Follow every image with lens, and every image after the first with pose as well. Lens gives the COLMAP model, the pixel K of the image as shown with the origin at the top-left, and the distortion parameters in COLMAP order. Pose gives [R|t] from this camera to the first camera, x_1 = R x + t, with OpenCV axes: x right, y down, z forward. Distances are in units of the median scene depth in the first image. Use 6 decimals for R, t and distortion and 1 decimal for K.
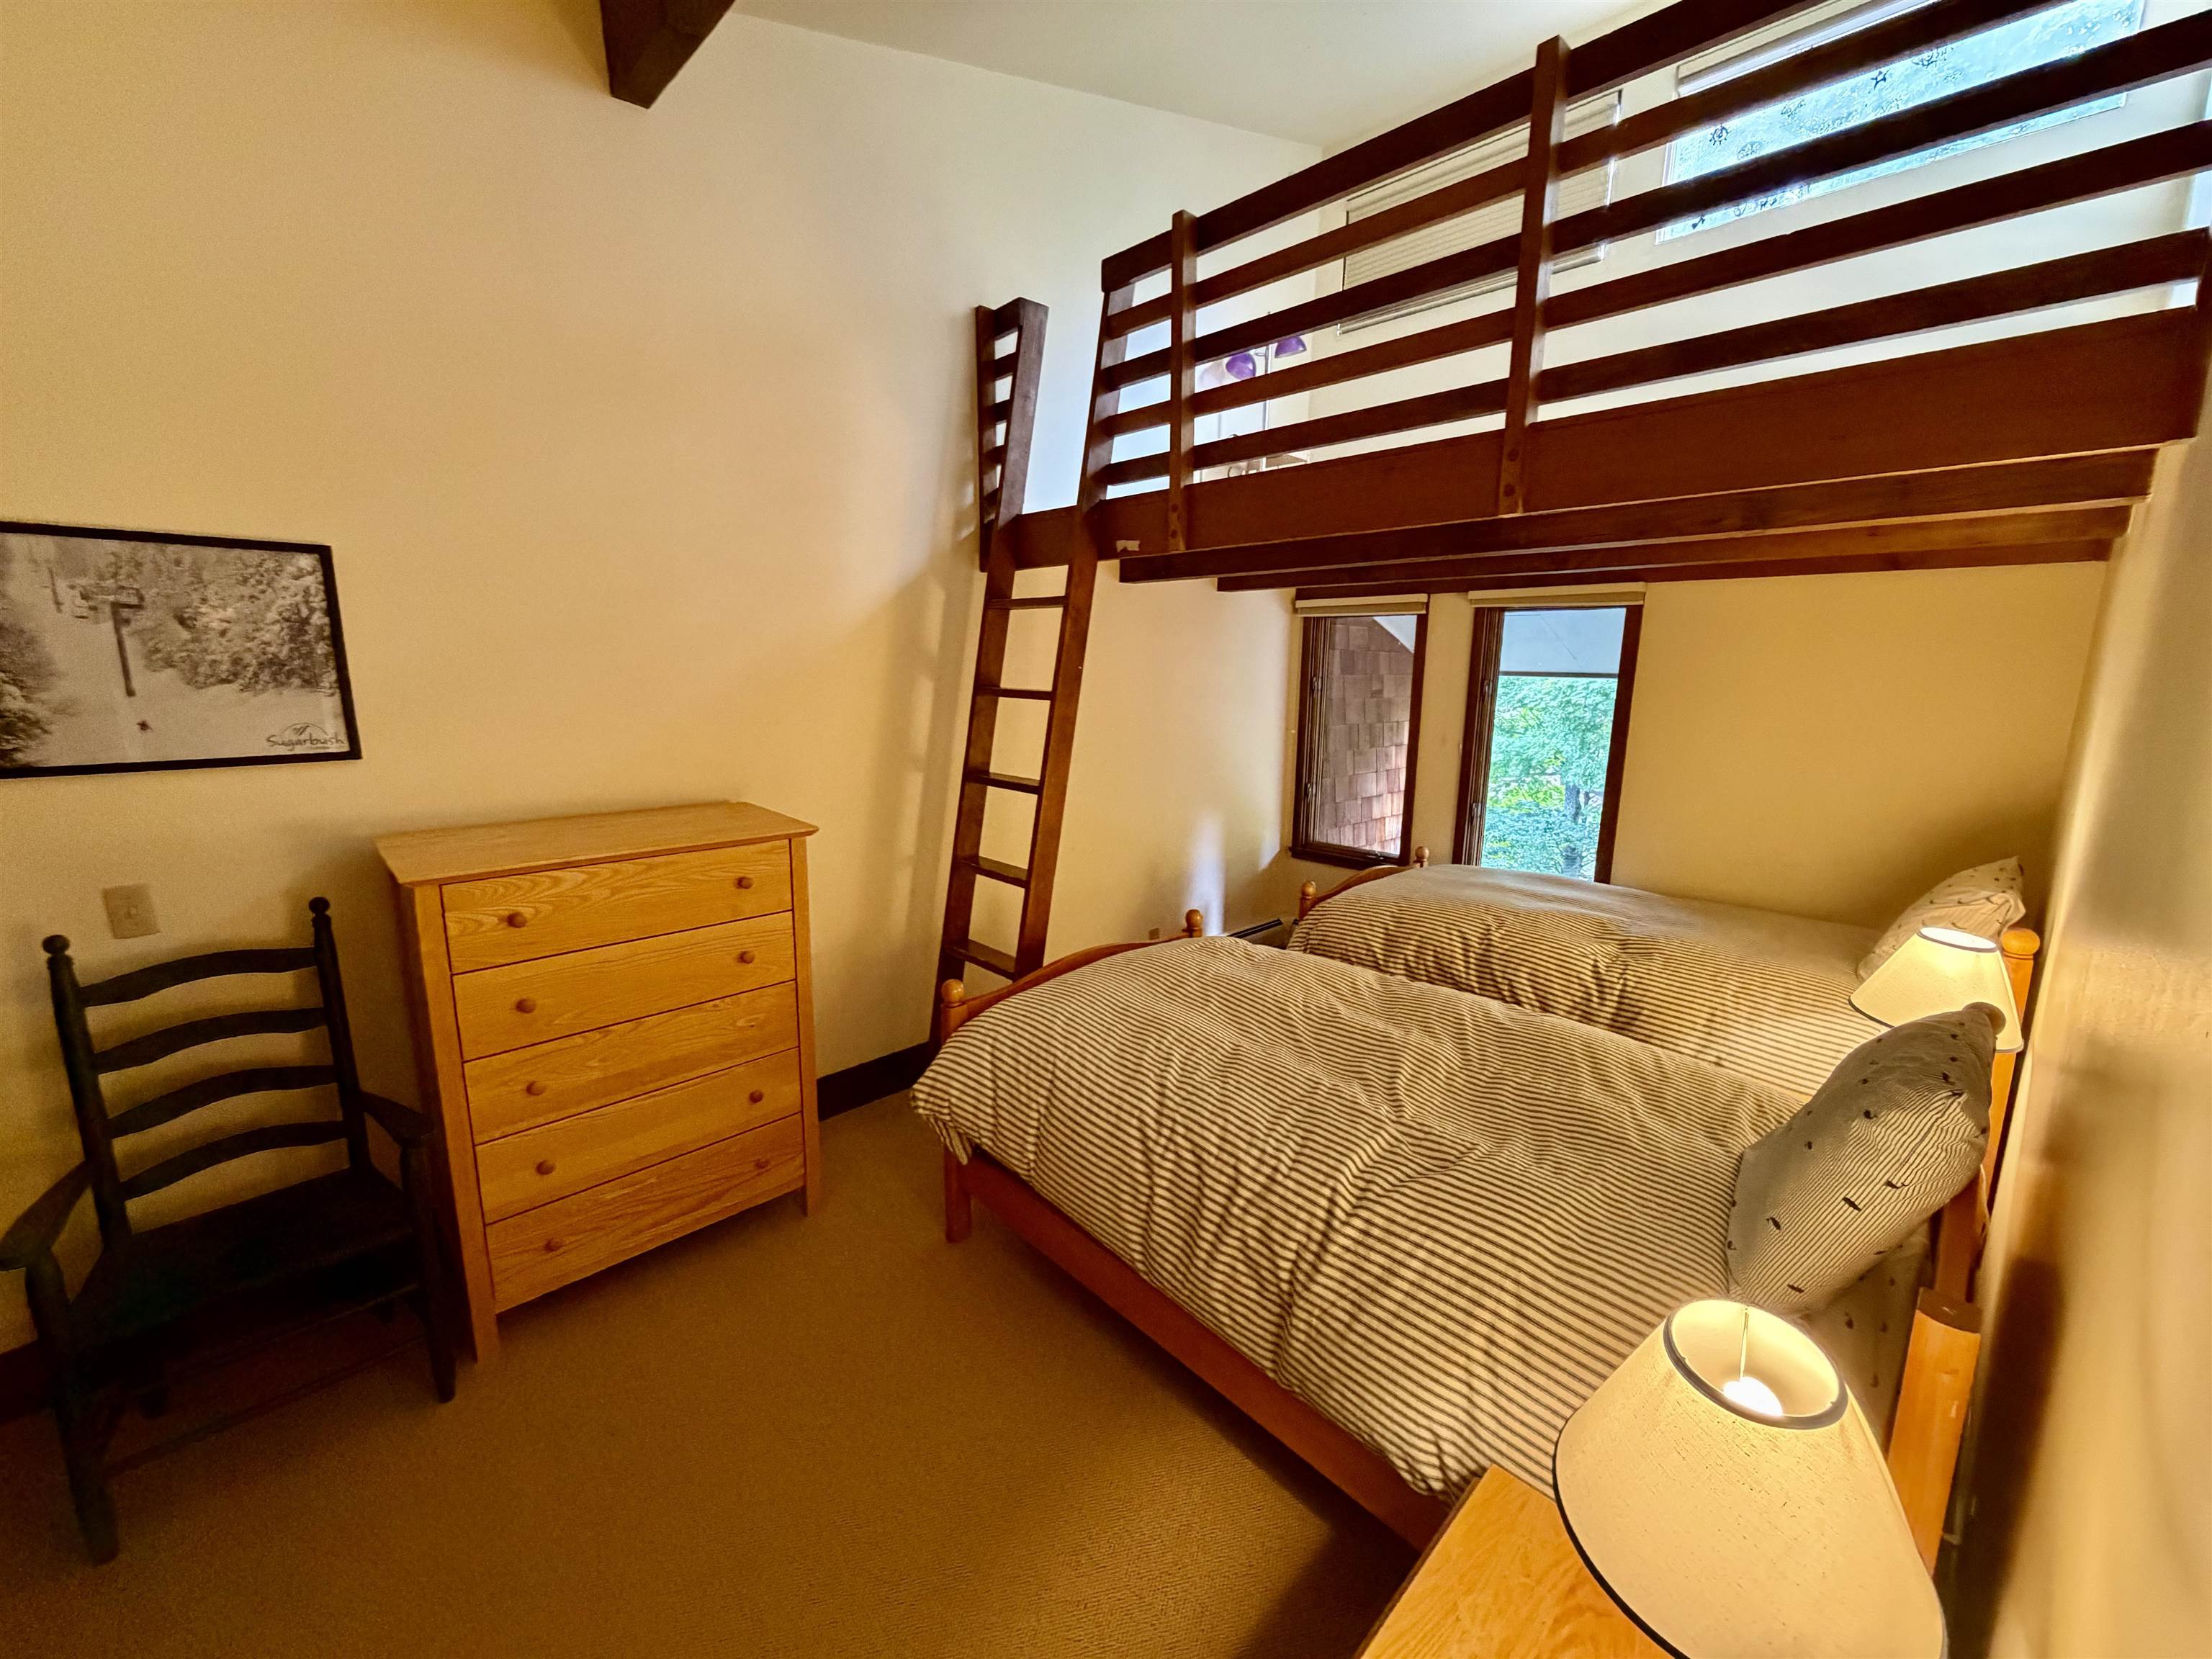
lens RADIAL K [[882.7, 0, 1118.5], [0, 882.7, 823.2], [0, 0, 1]] dist [-0.002018, -0.000208]
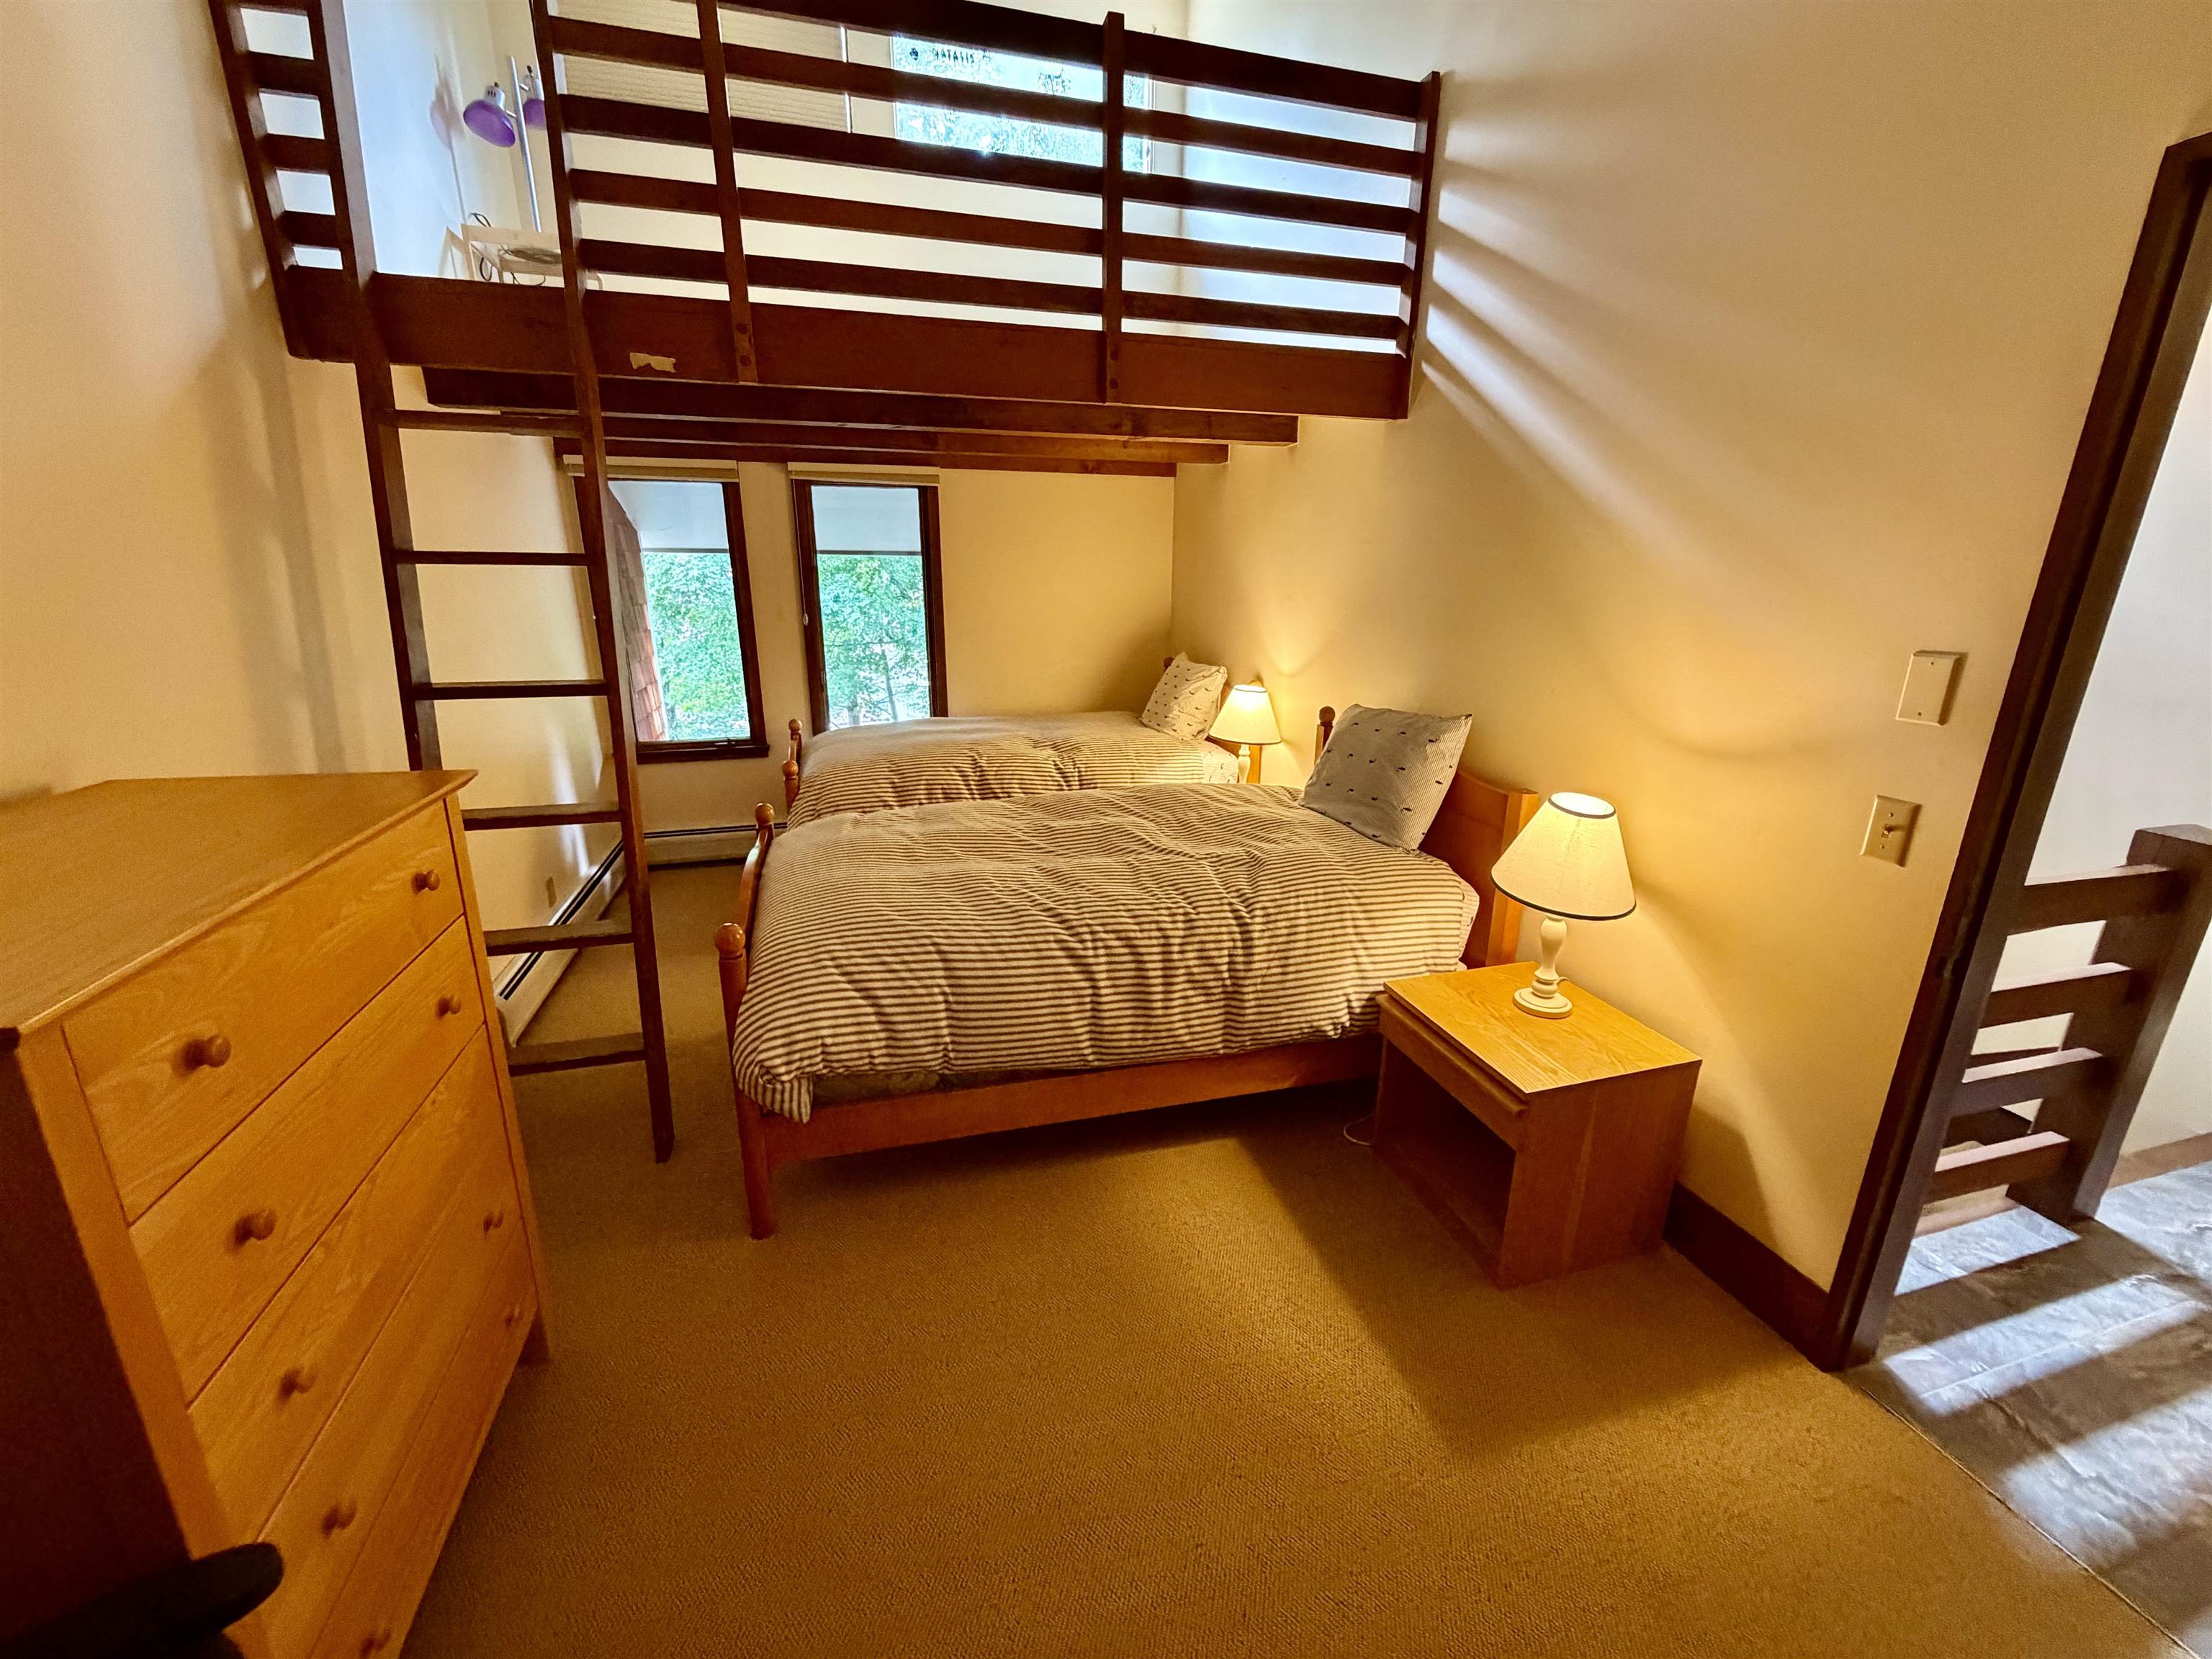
lens RADIAL K [[882.7, 0, 1105.7], [0, 882.7, 823.4], [0, 0, 1]] dist [-0.002018, -0.000208]
pose [[0.472424, -0.255398, 0.843556, -0.724023], [0.157595, 0.966149, 0.204256, -0.016950], [-0.867167, 0.036445, 0.496682, 0.345978]]
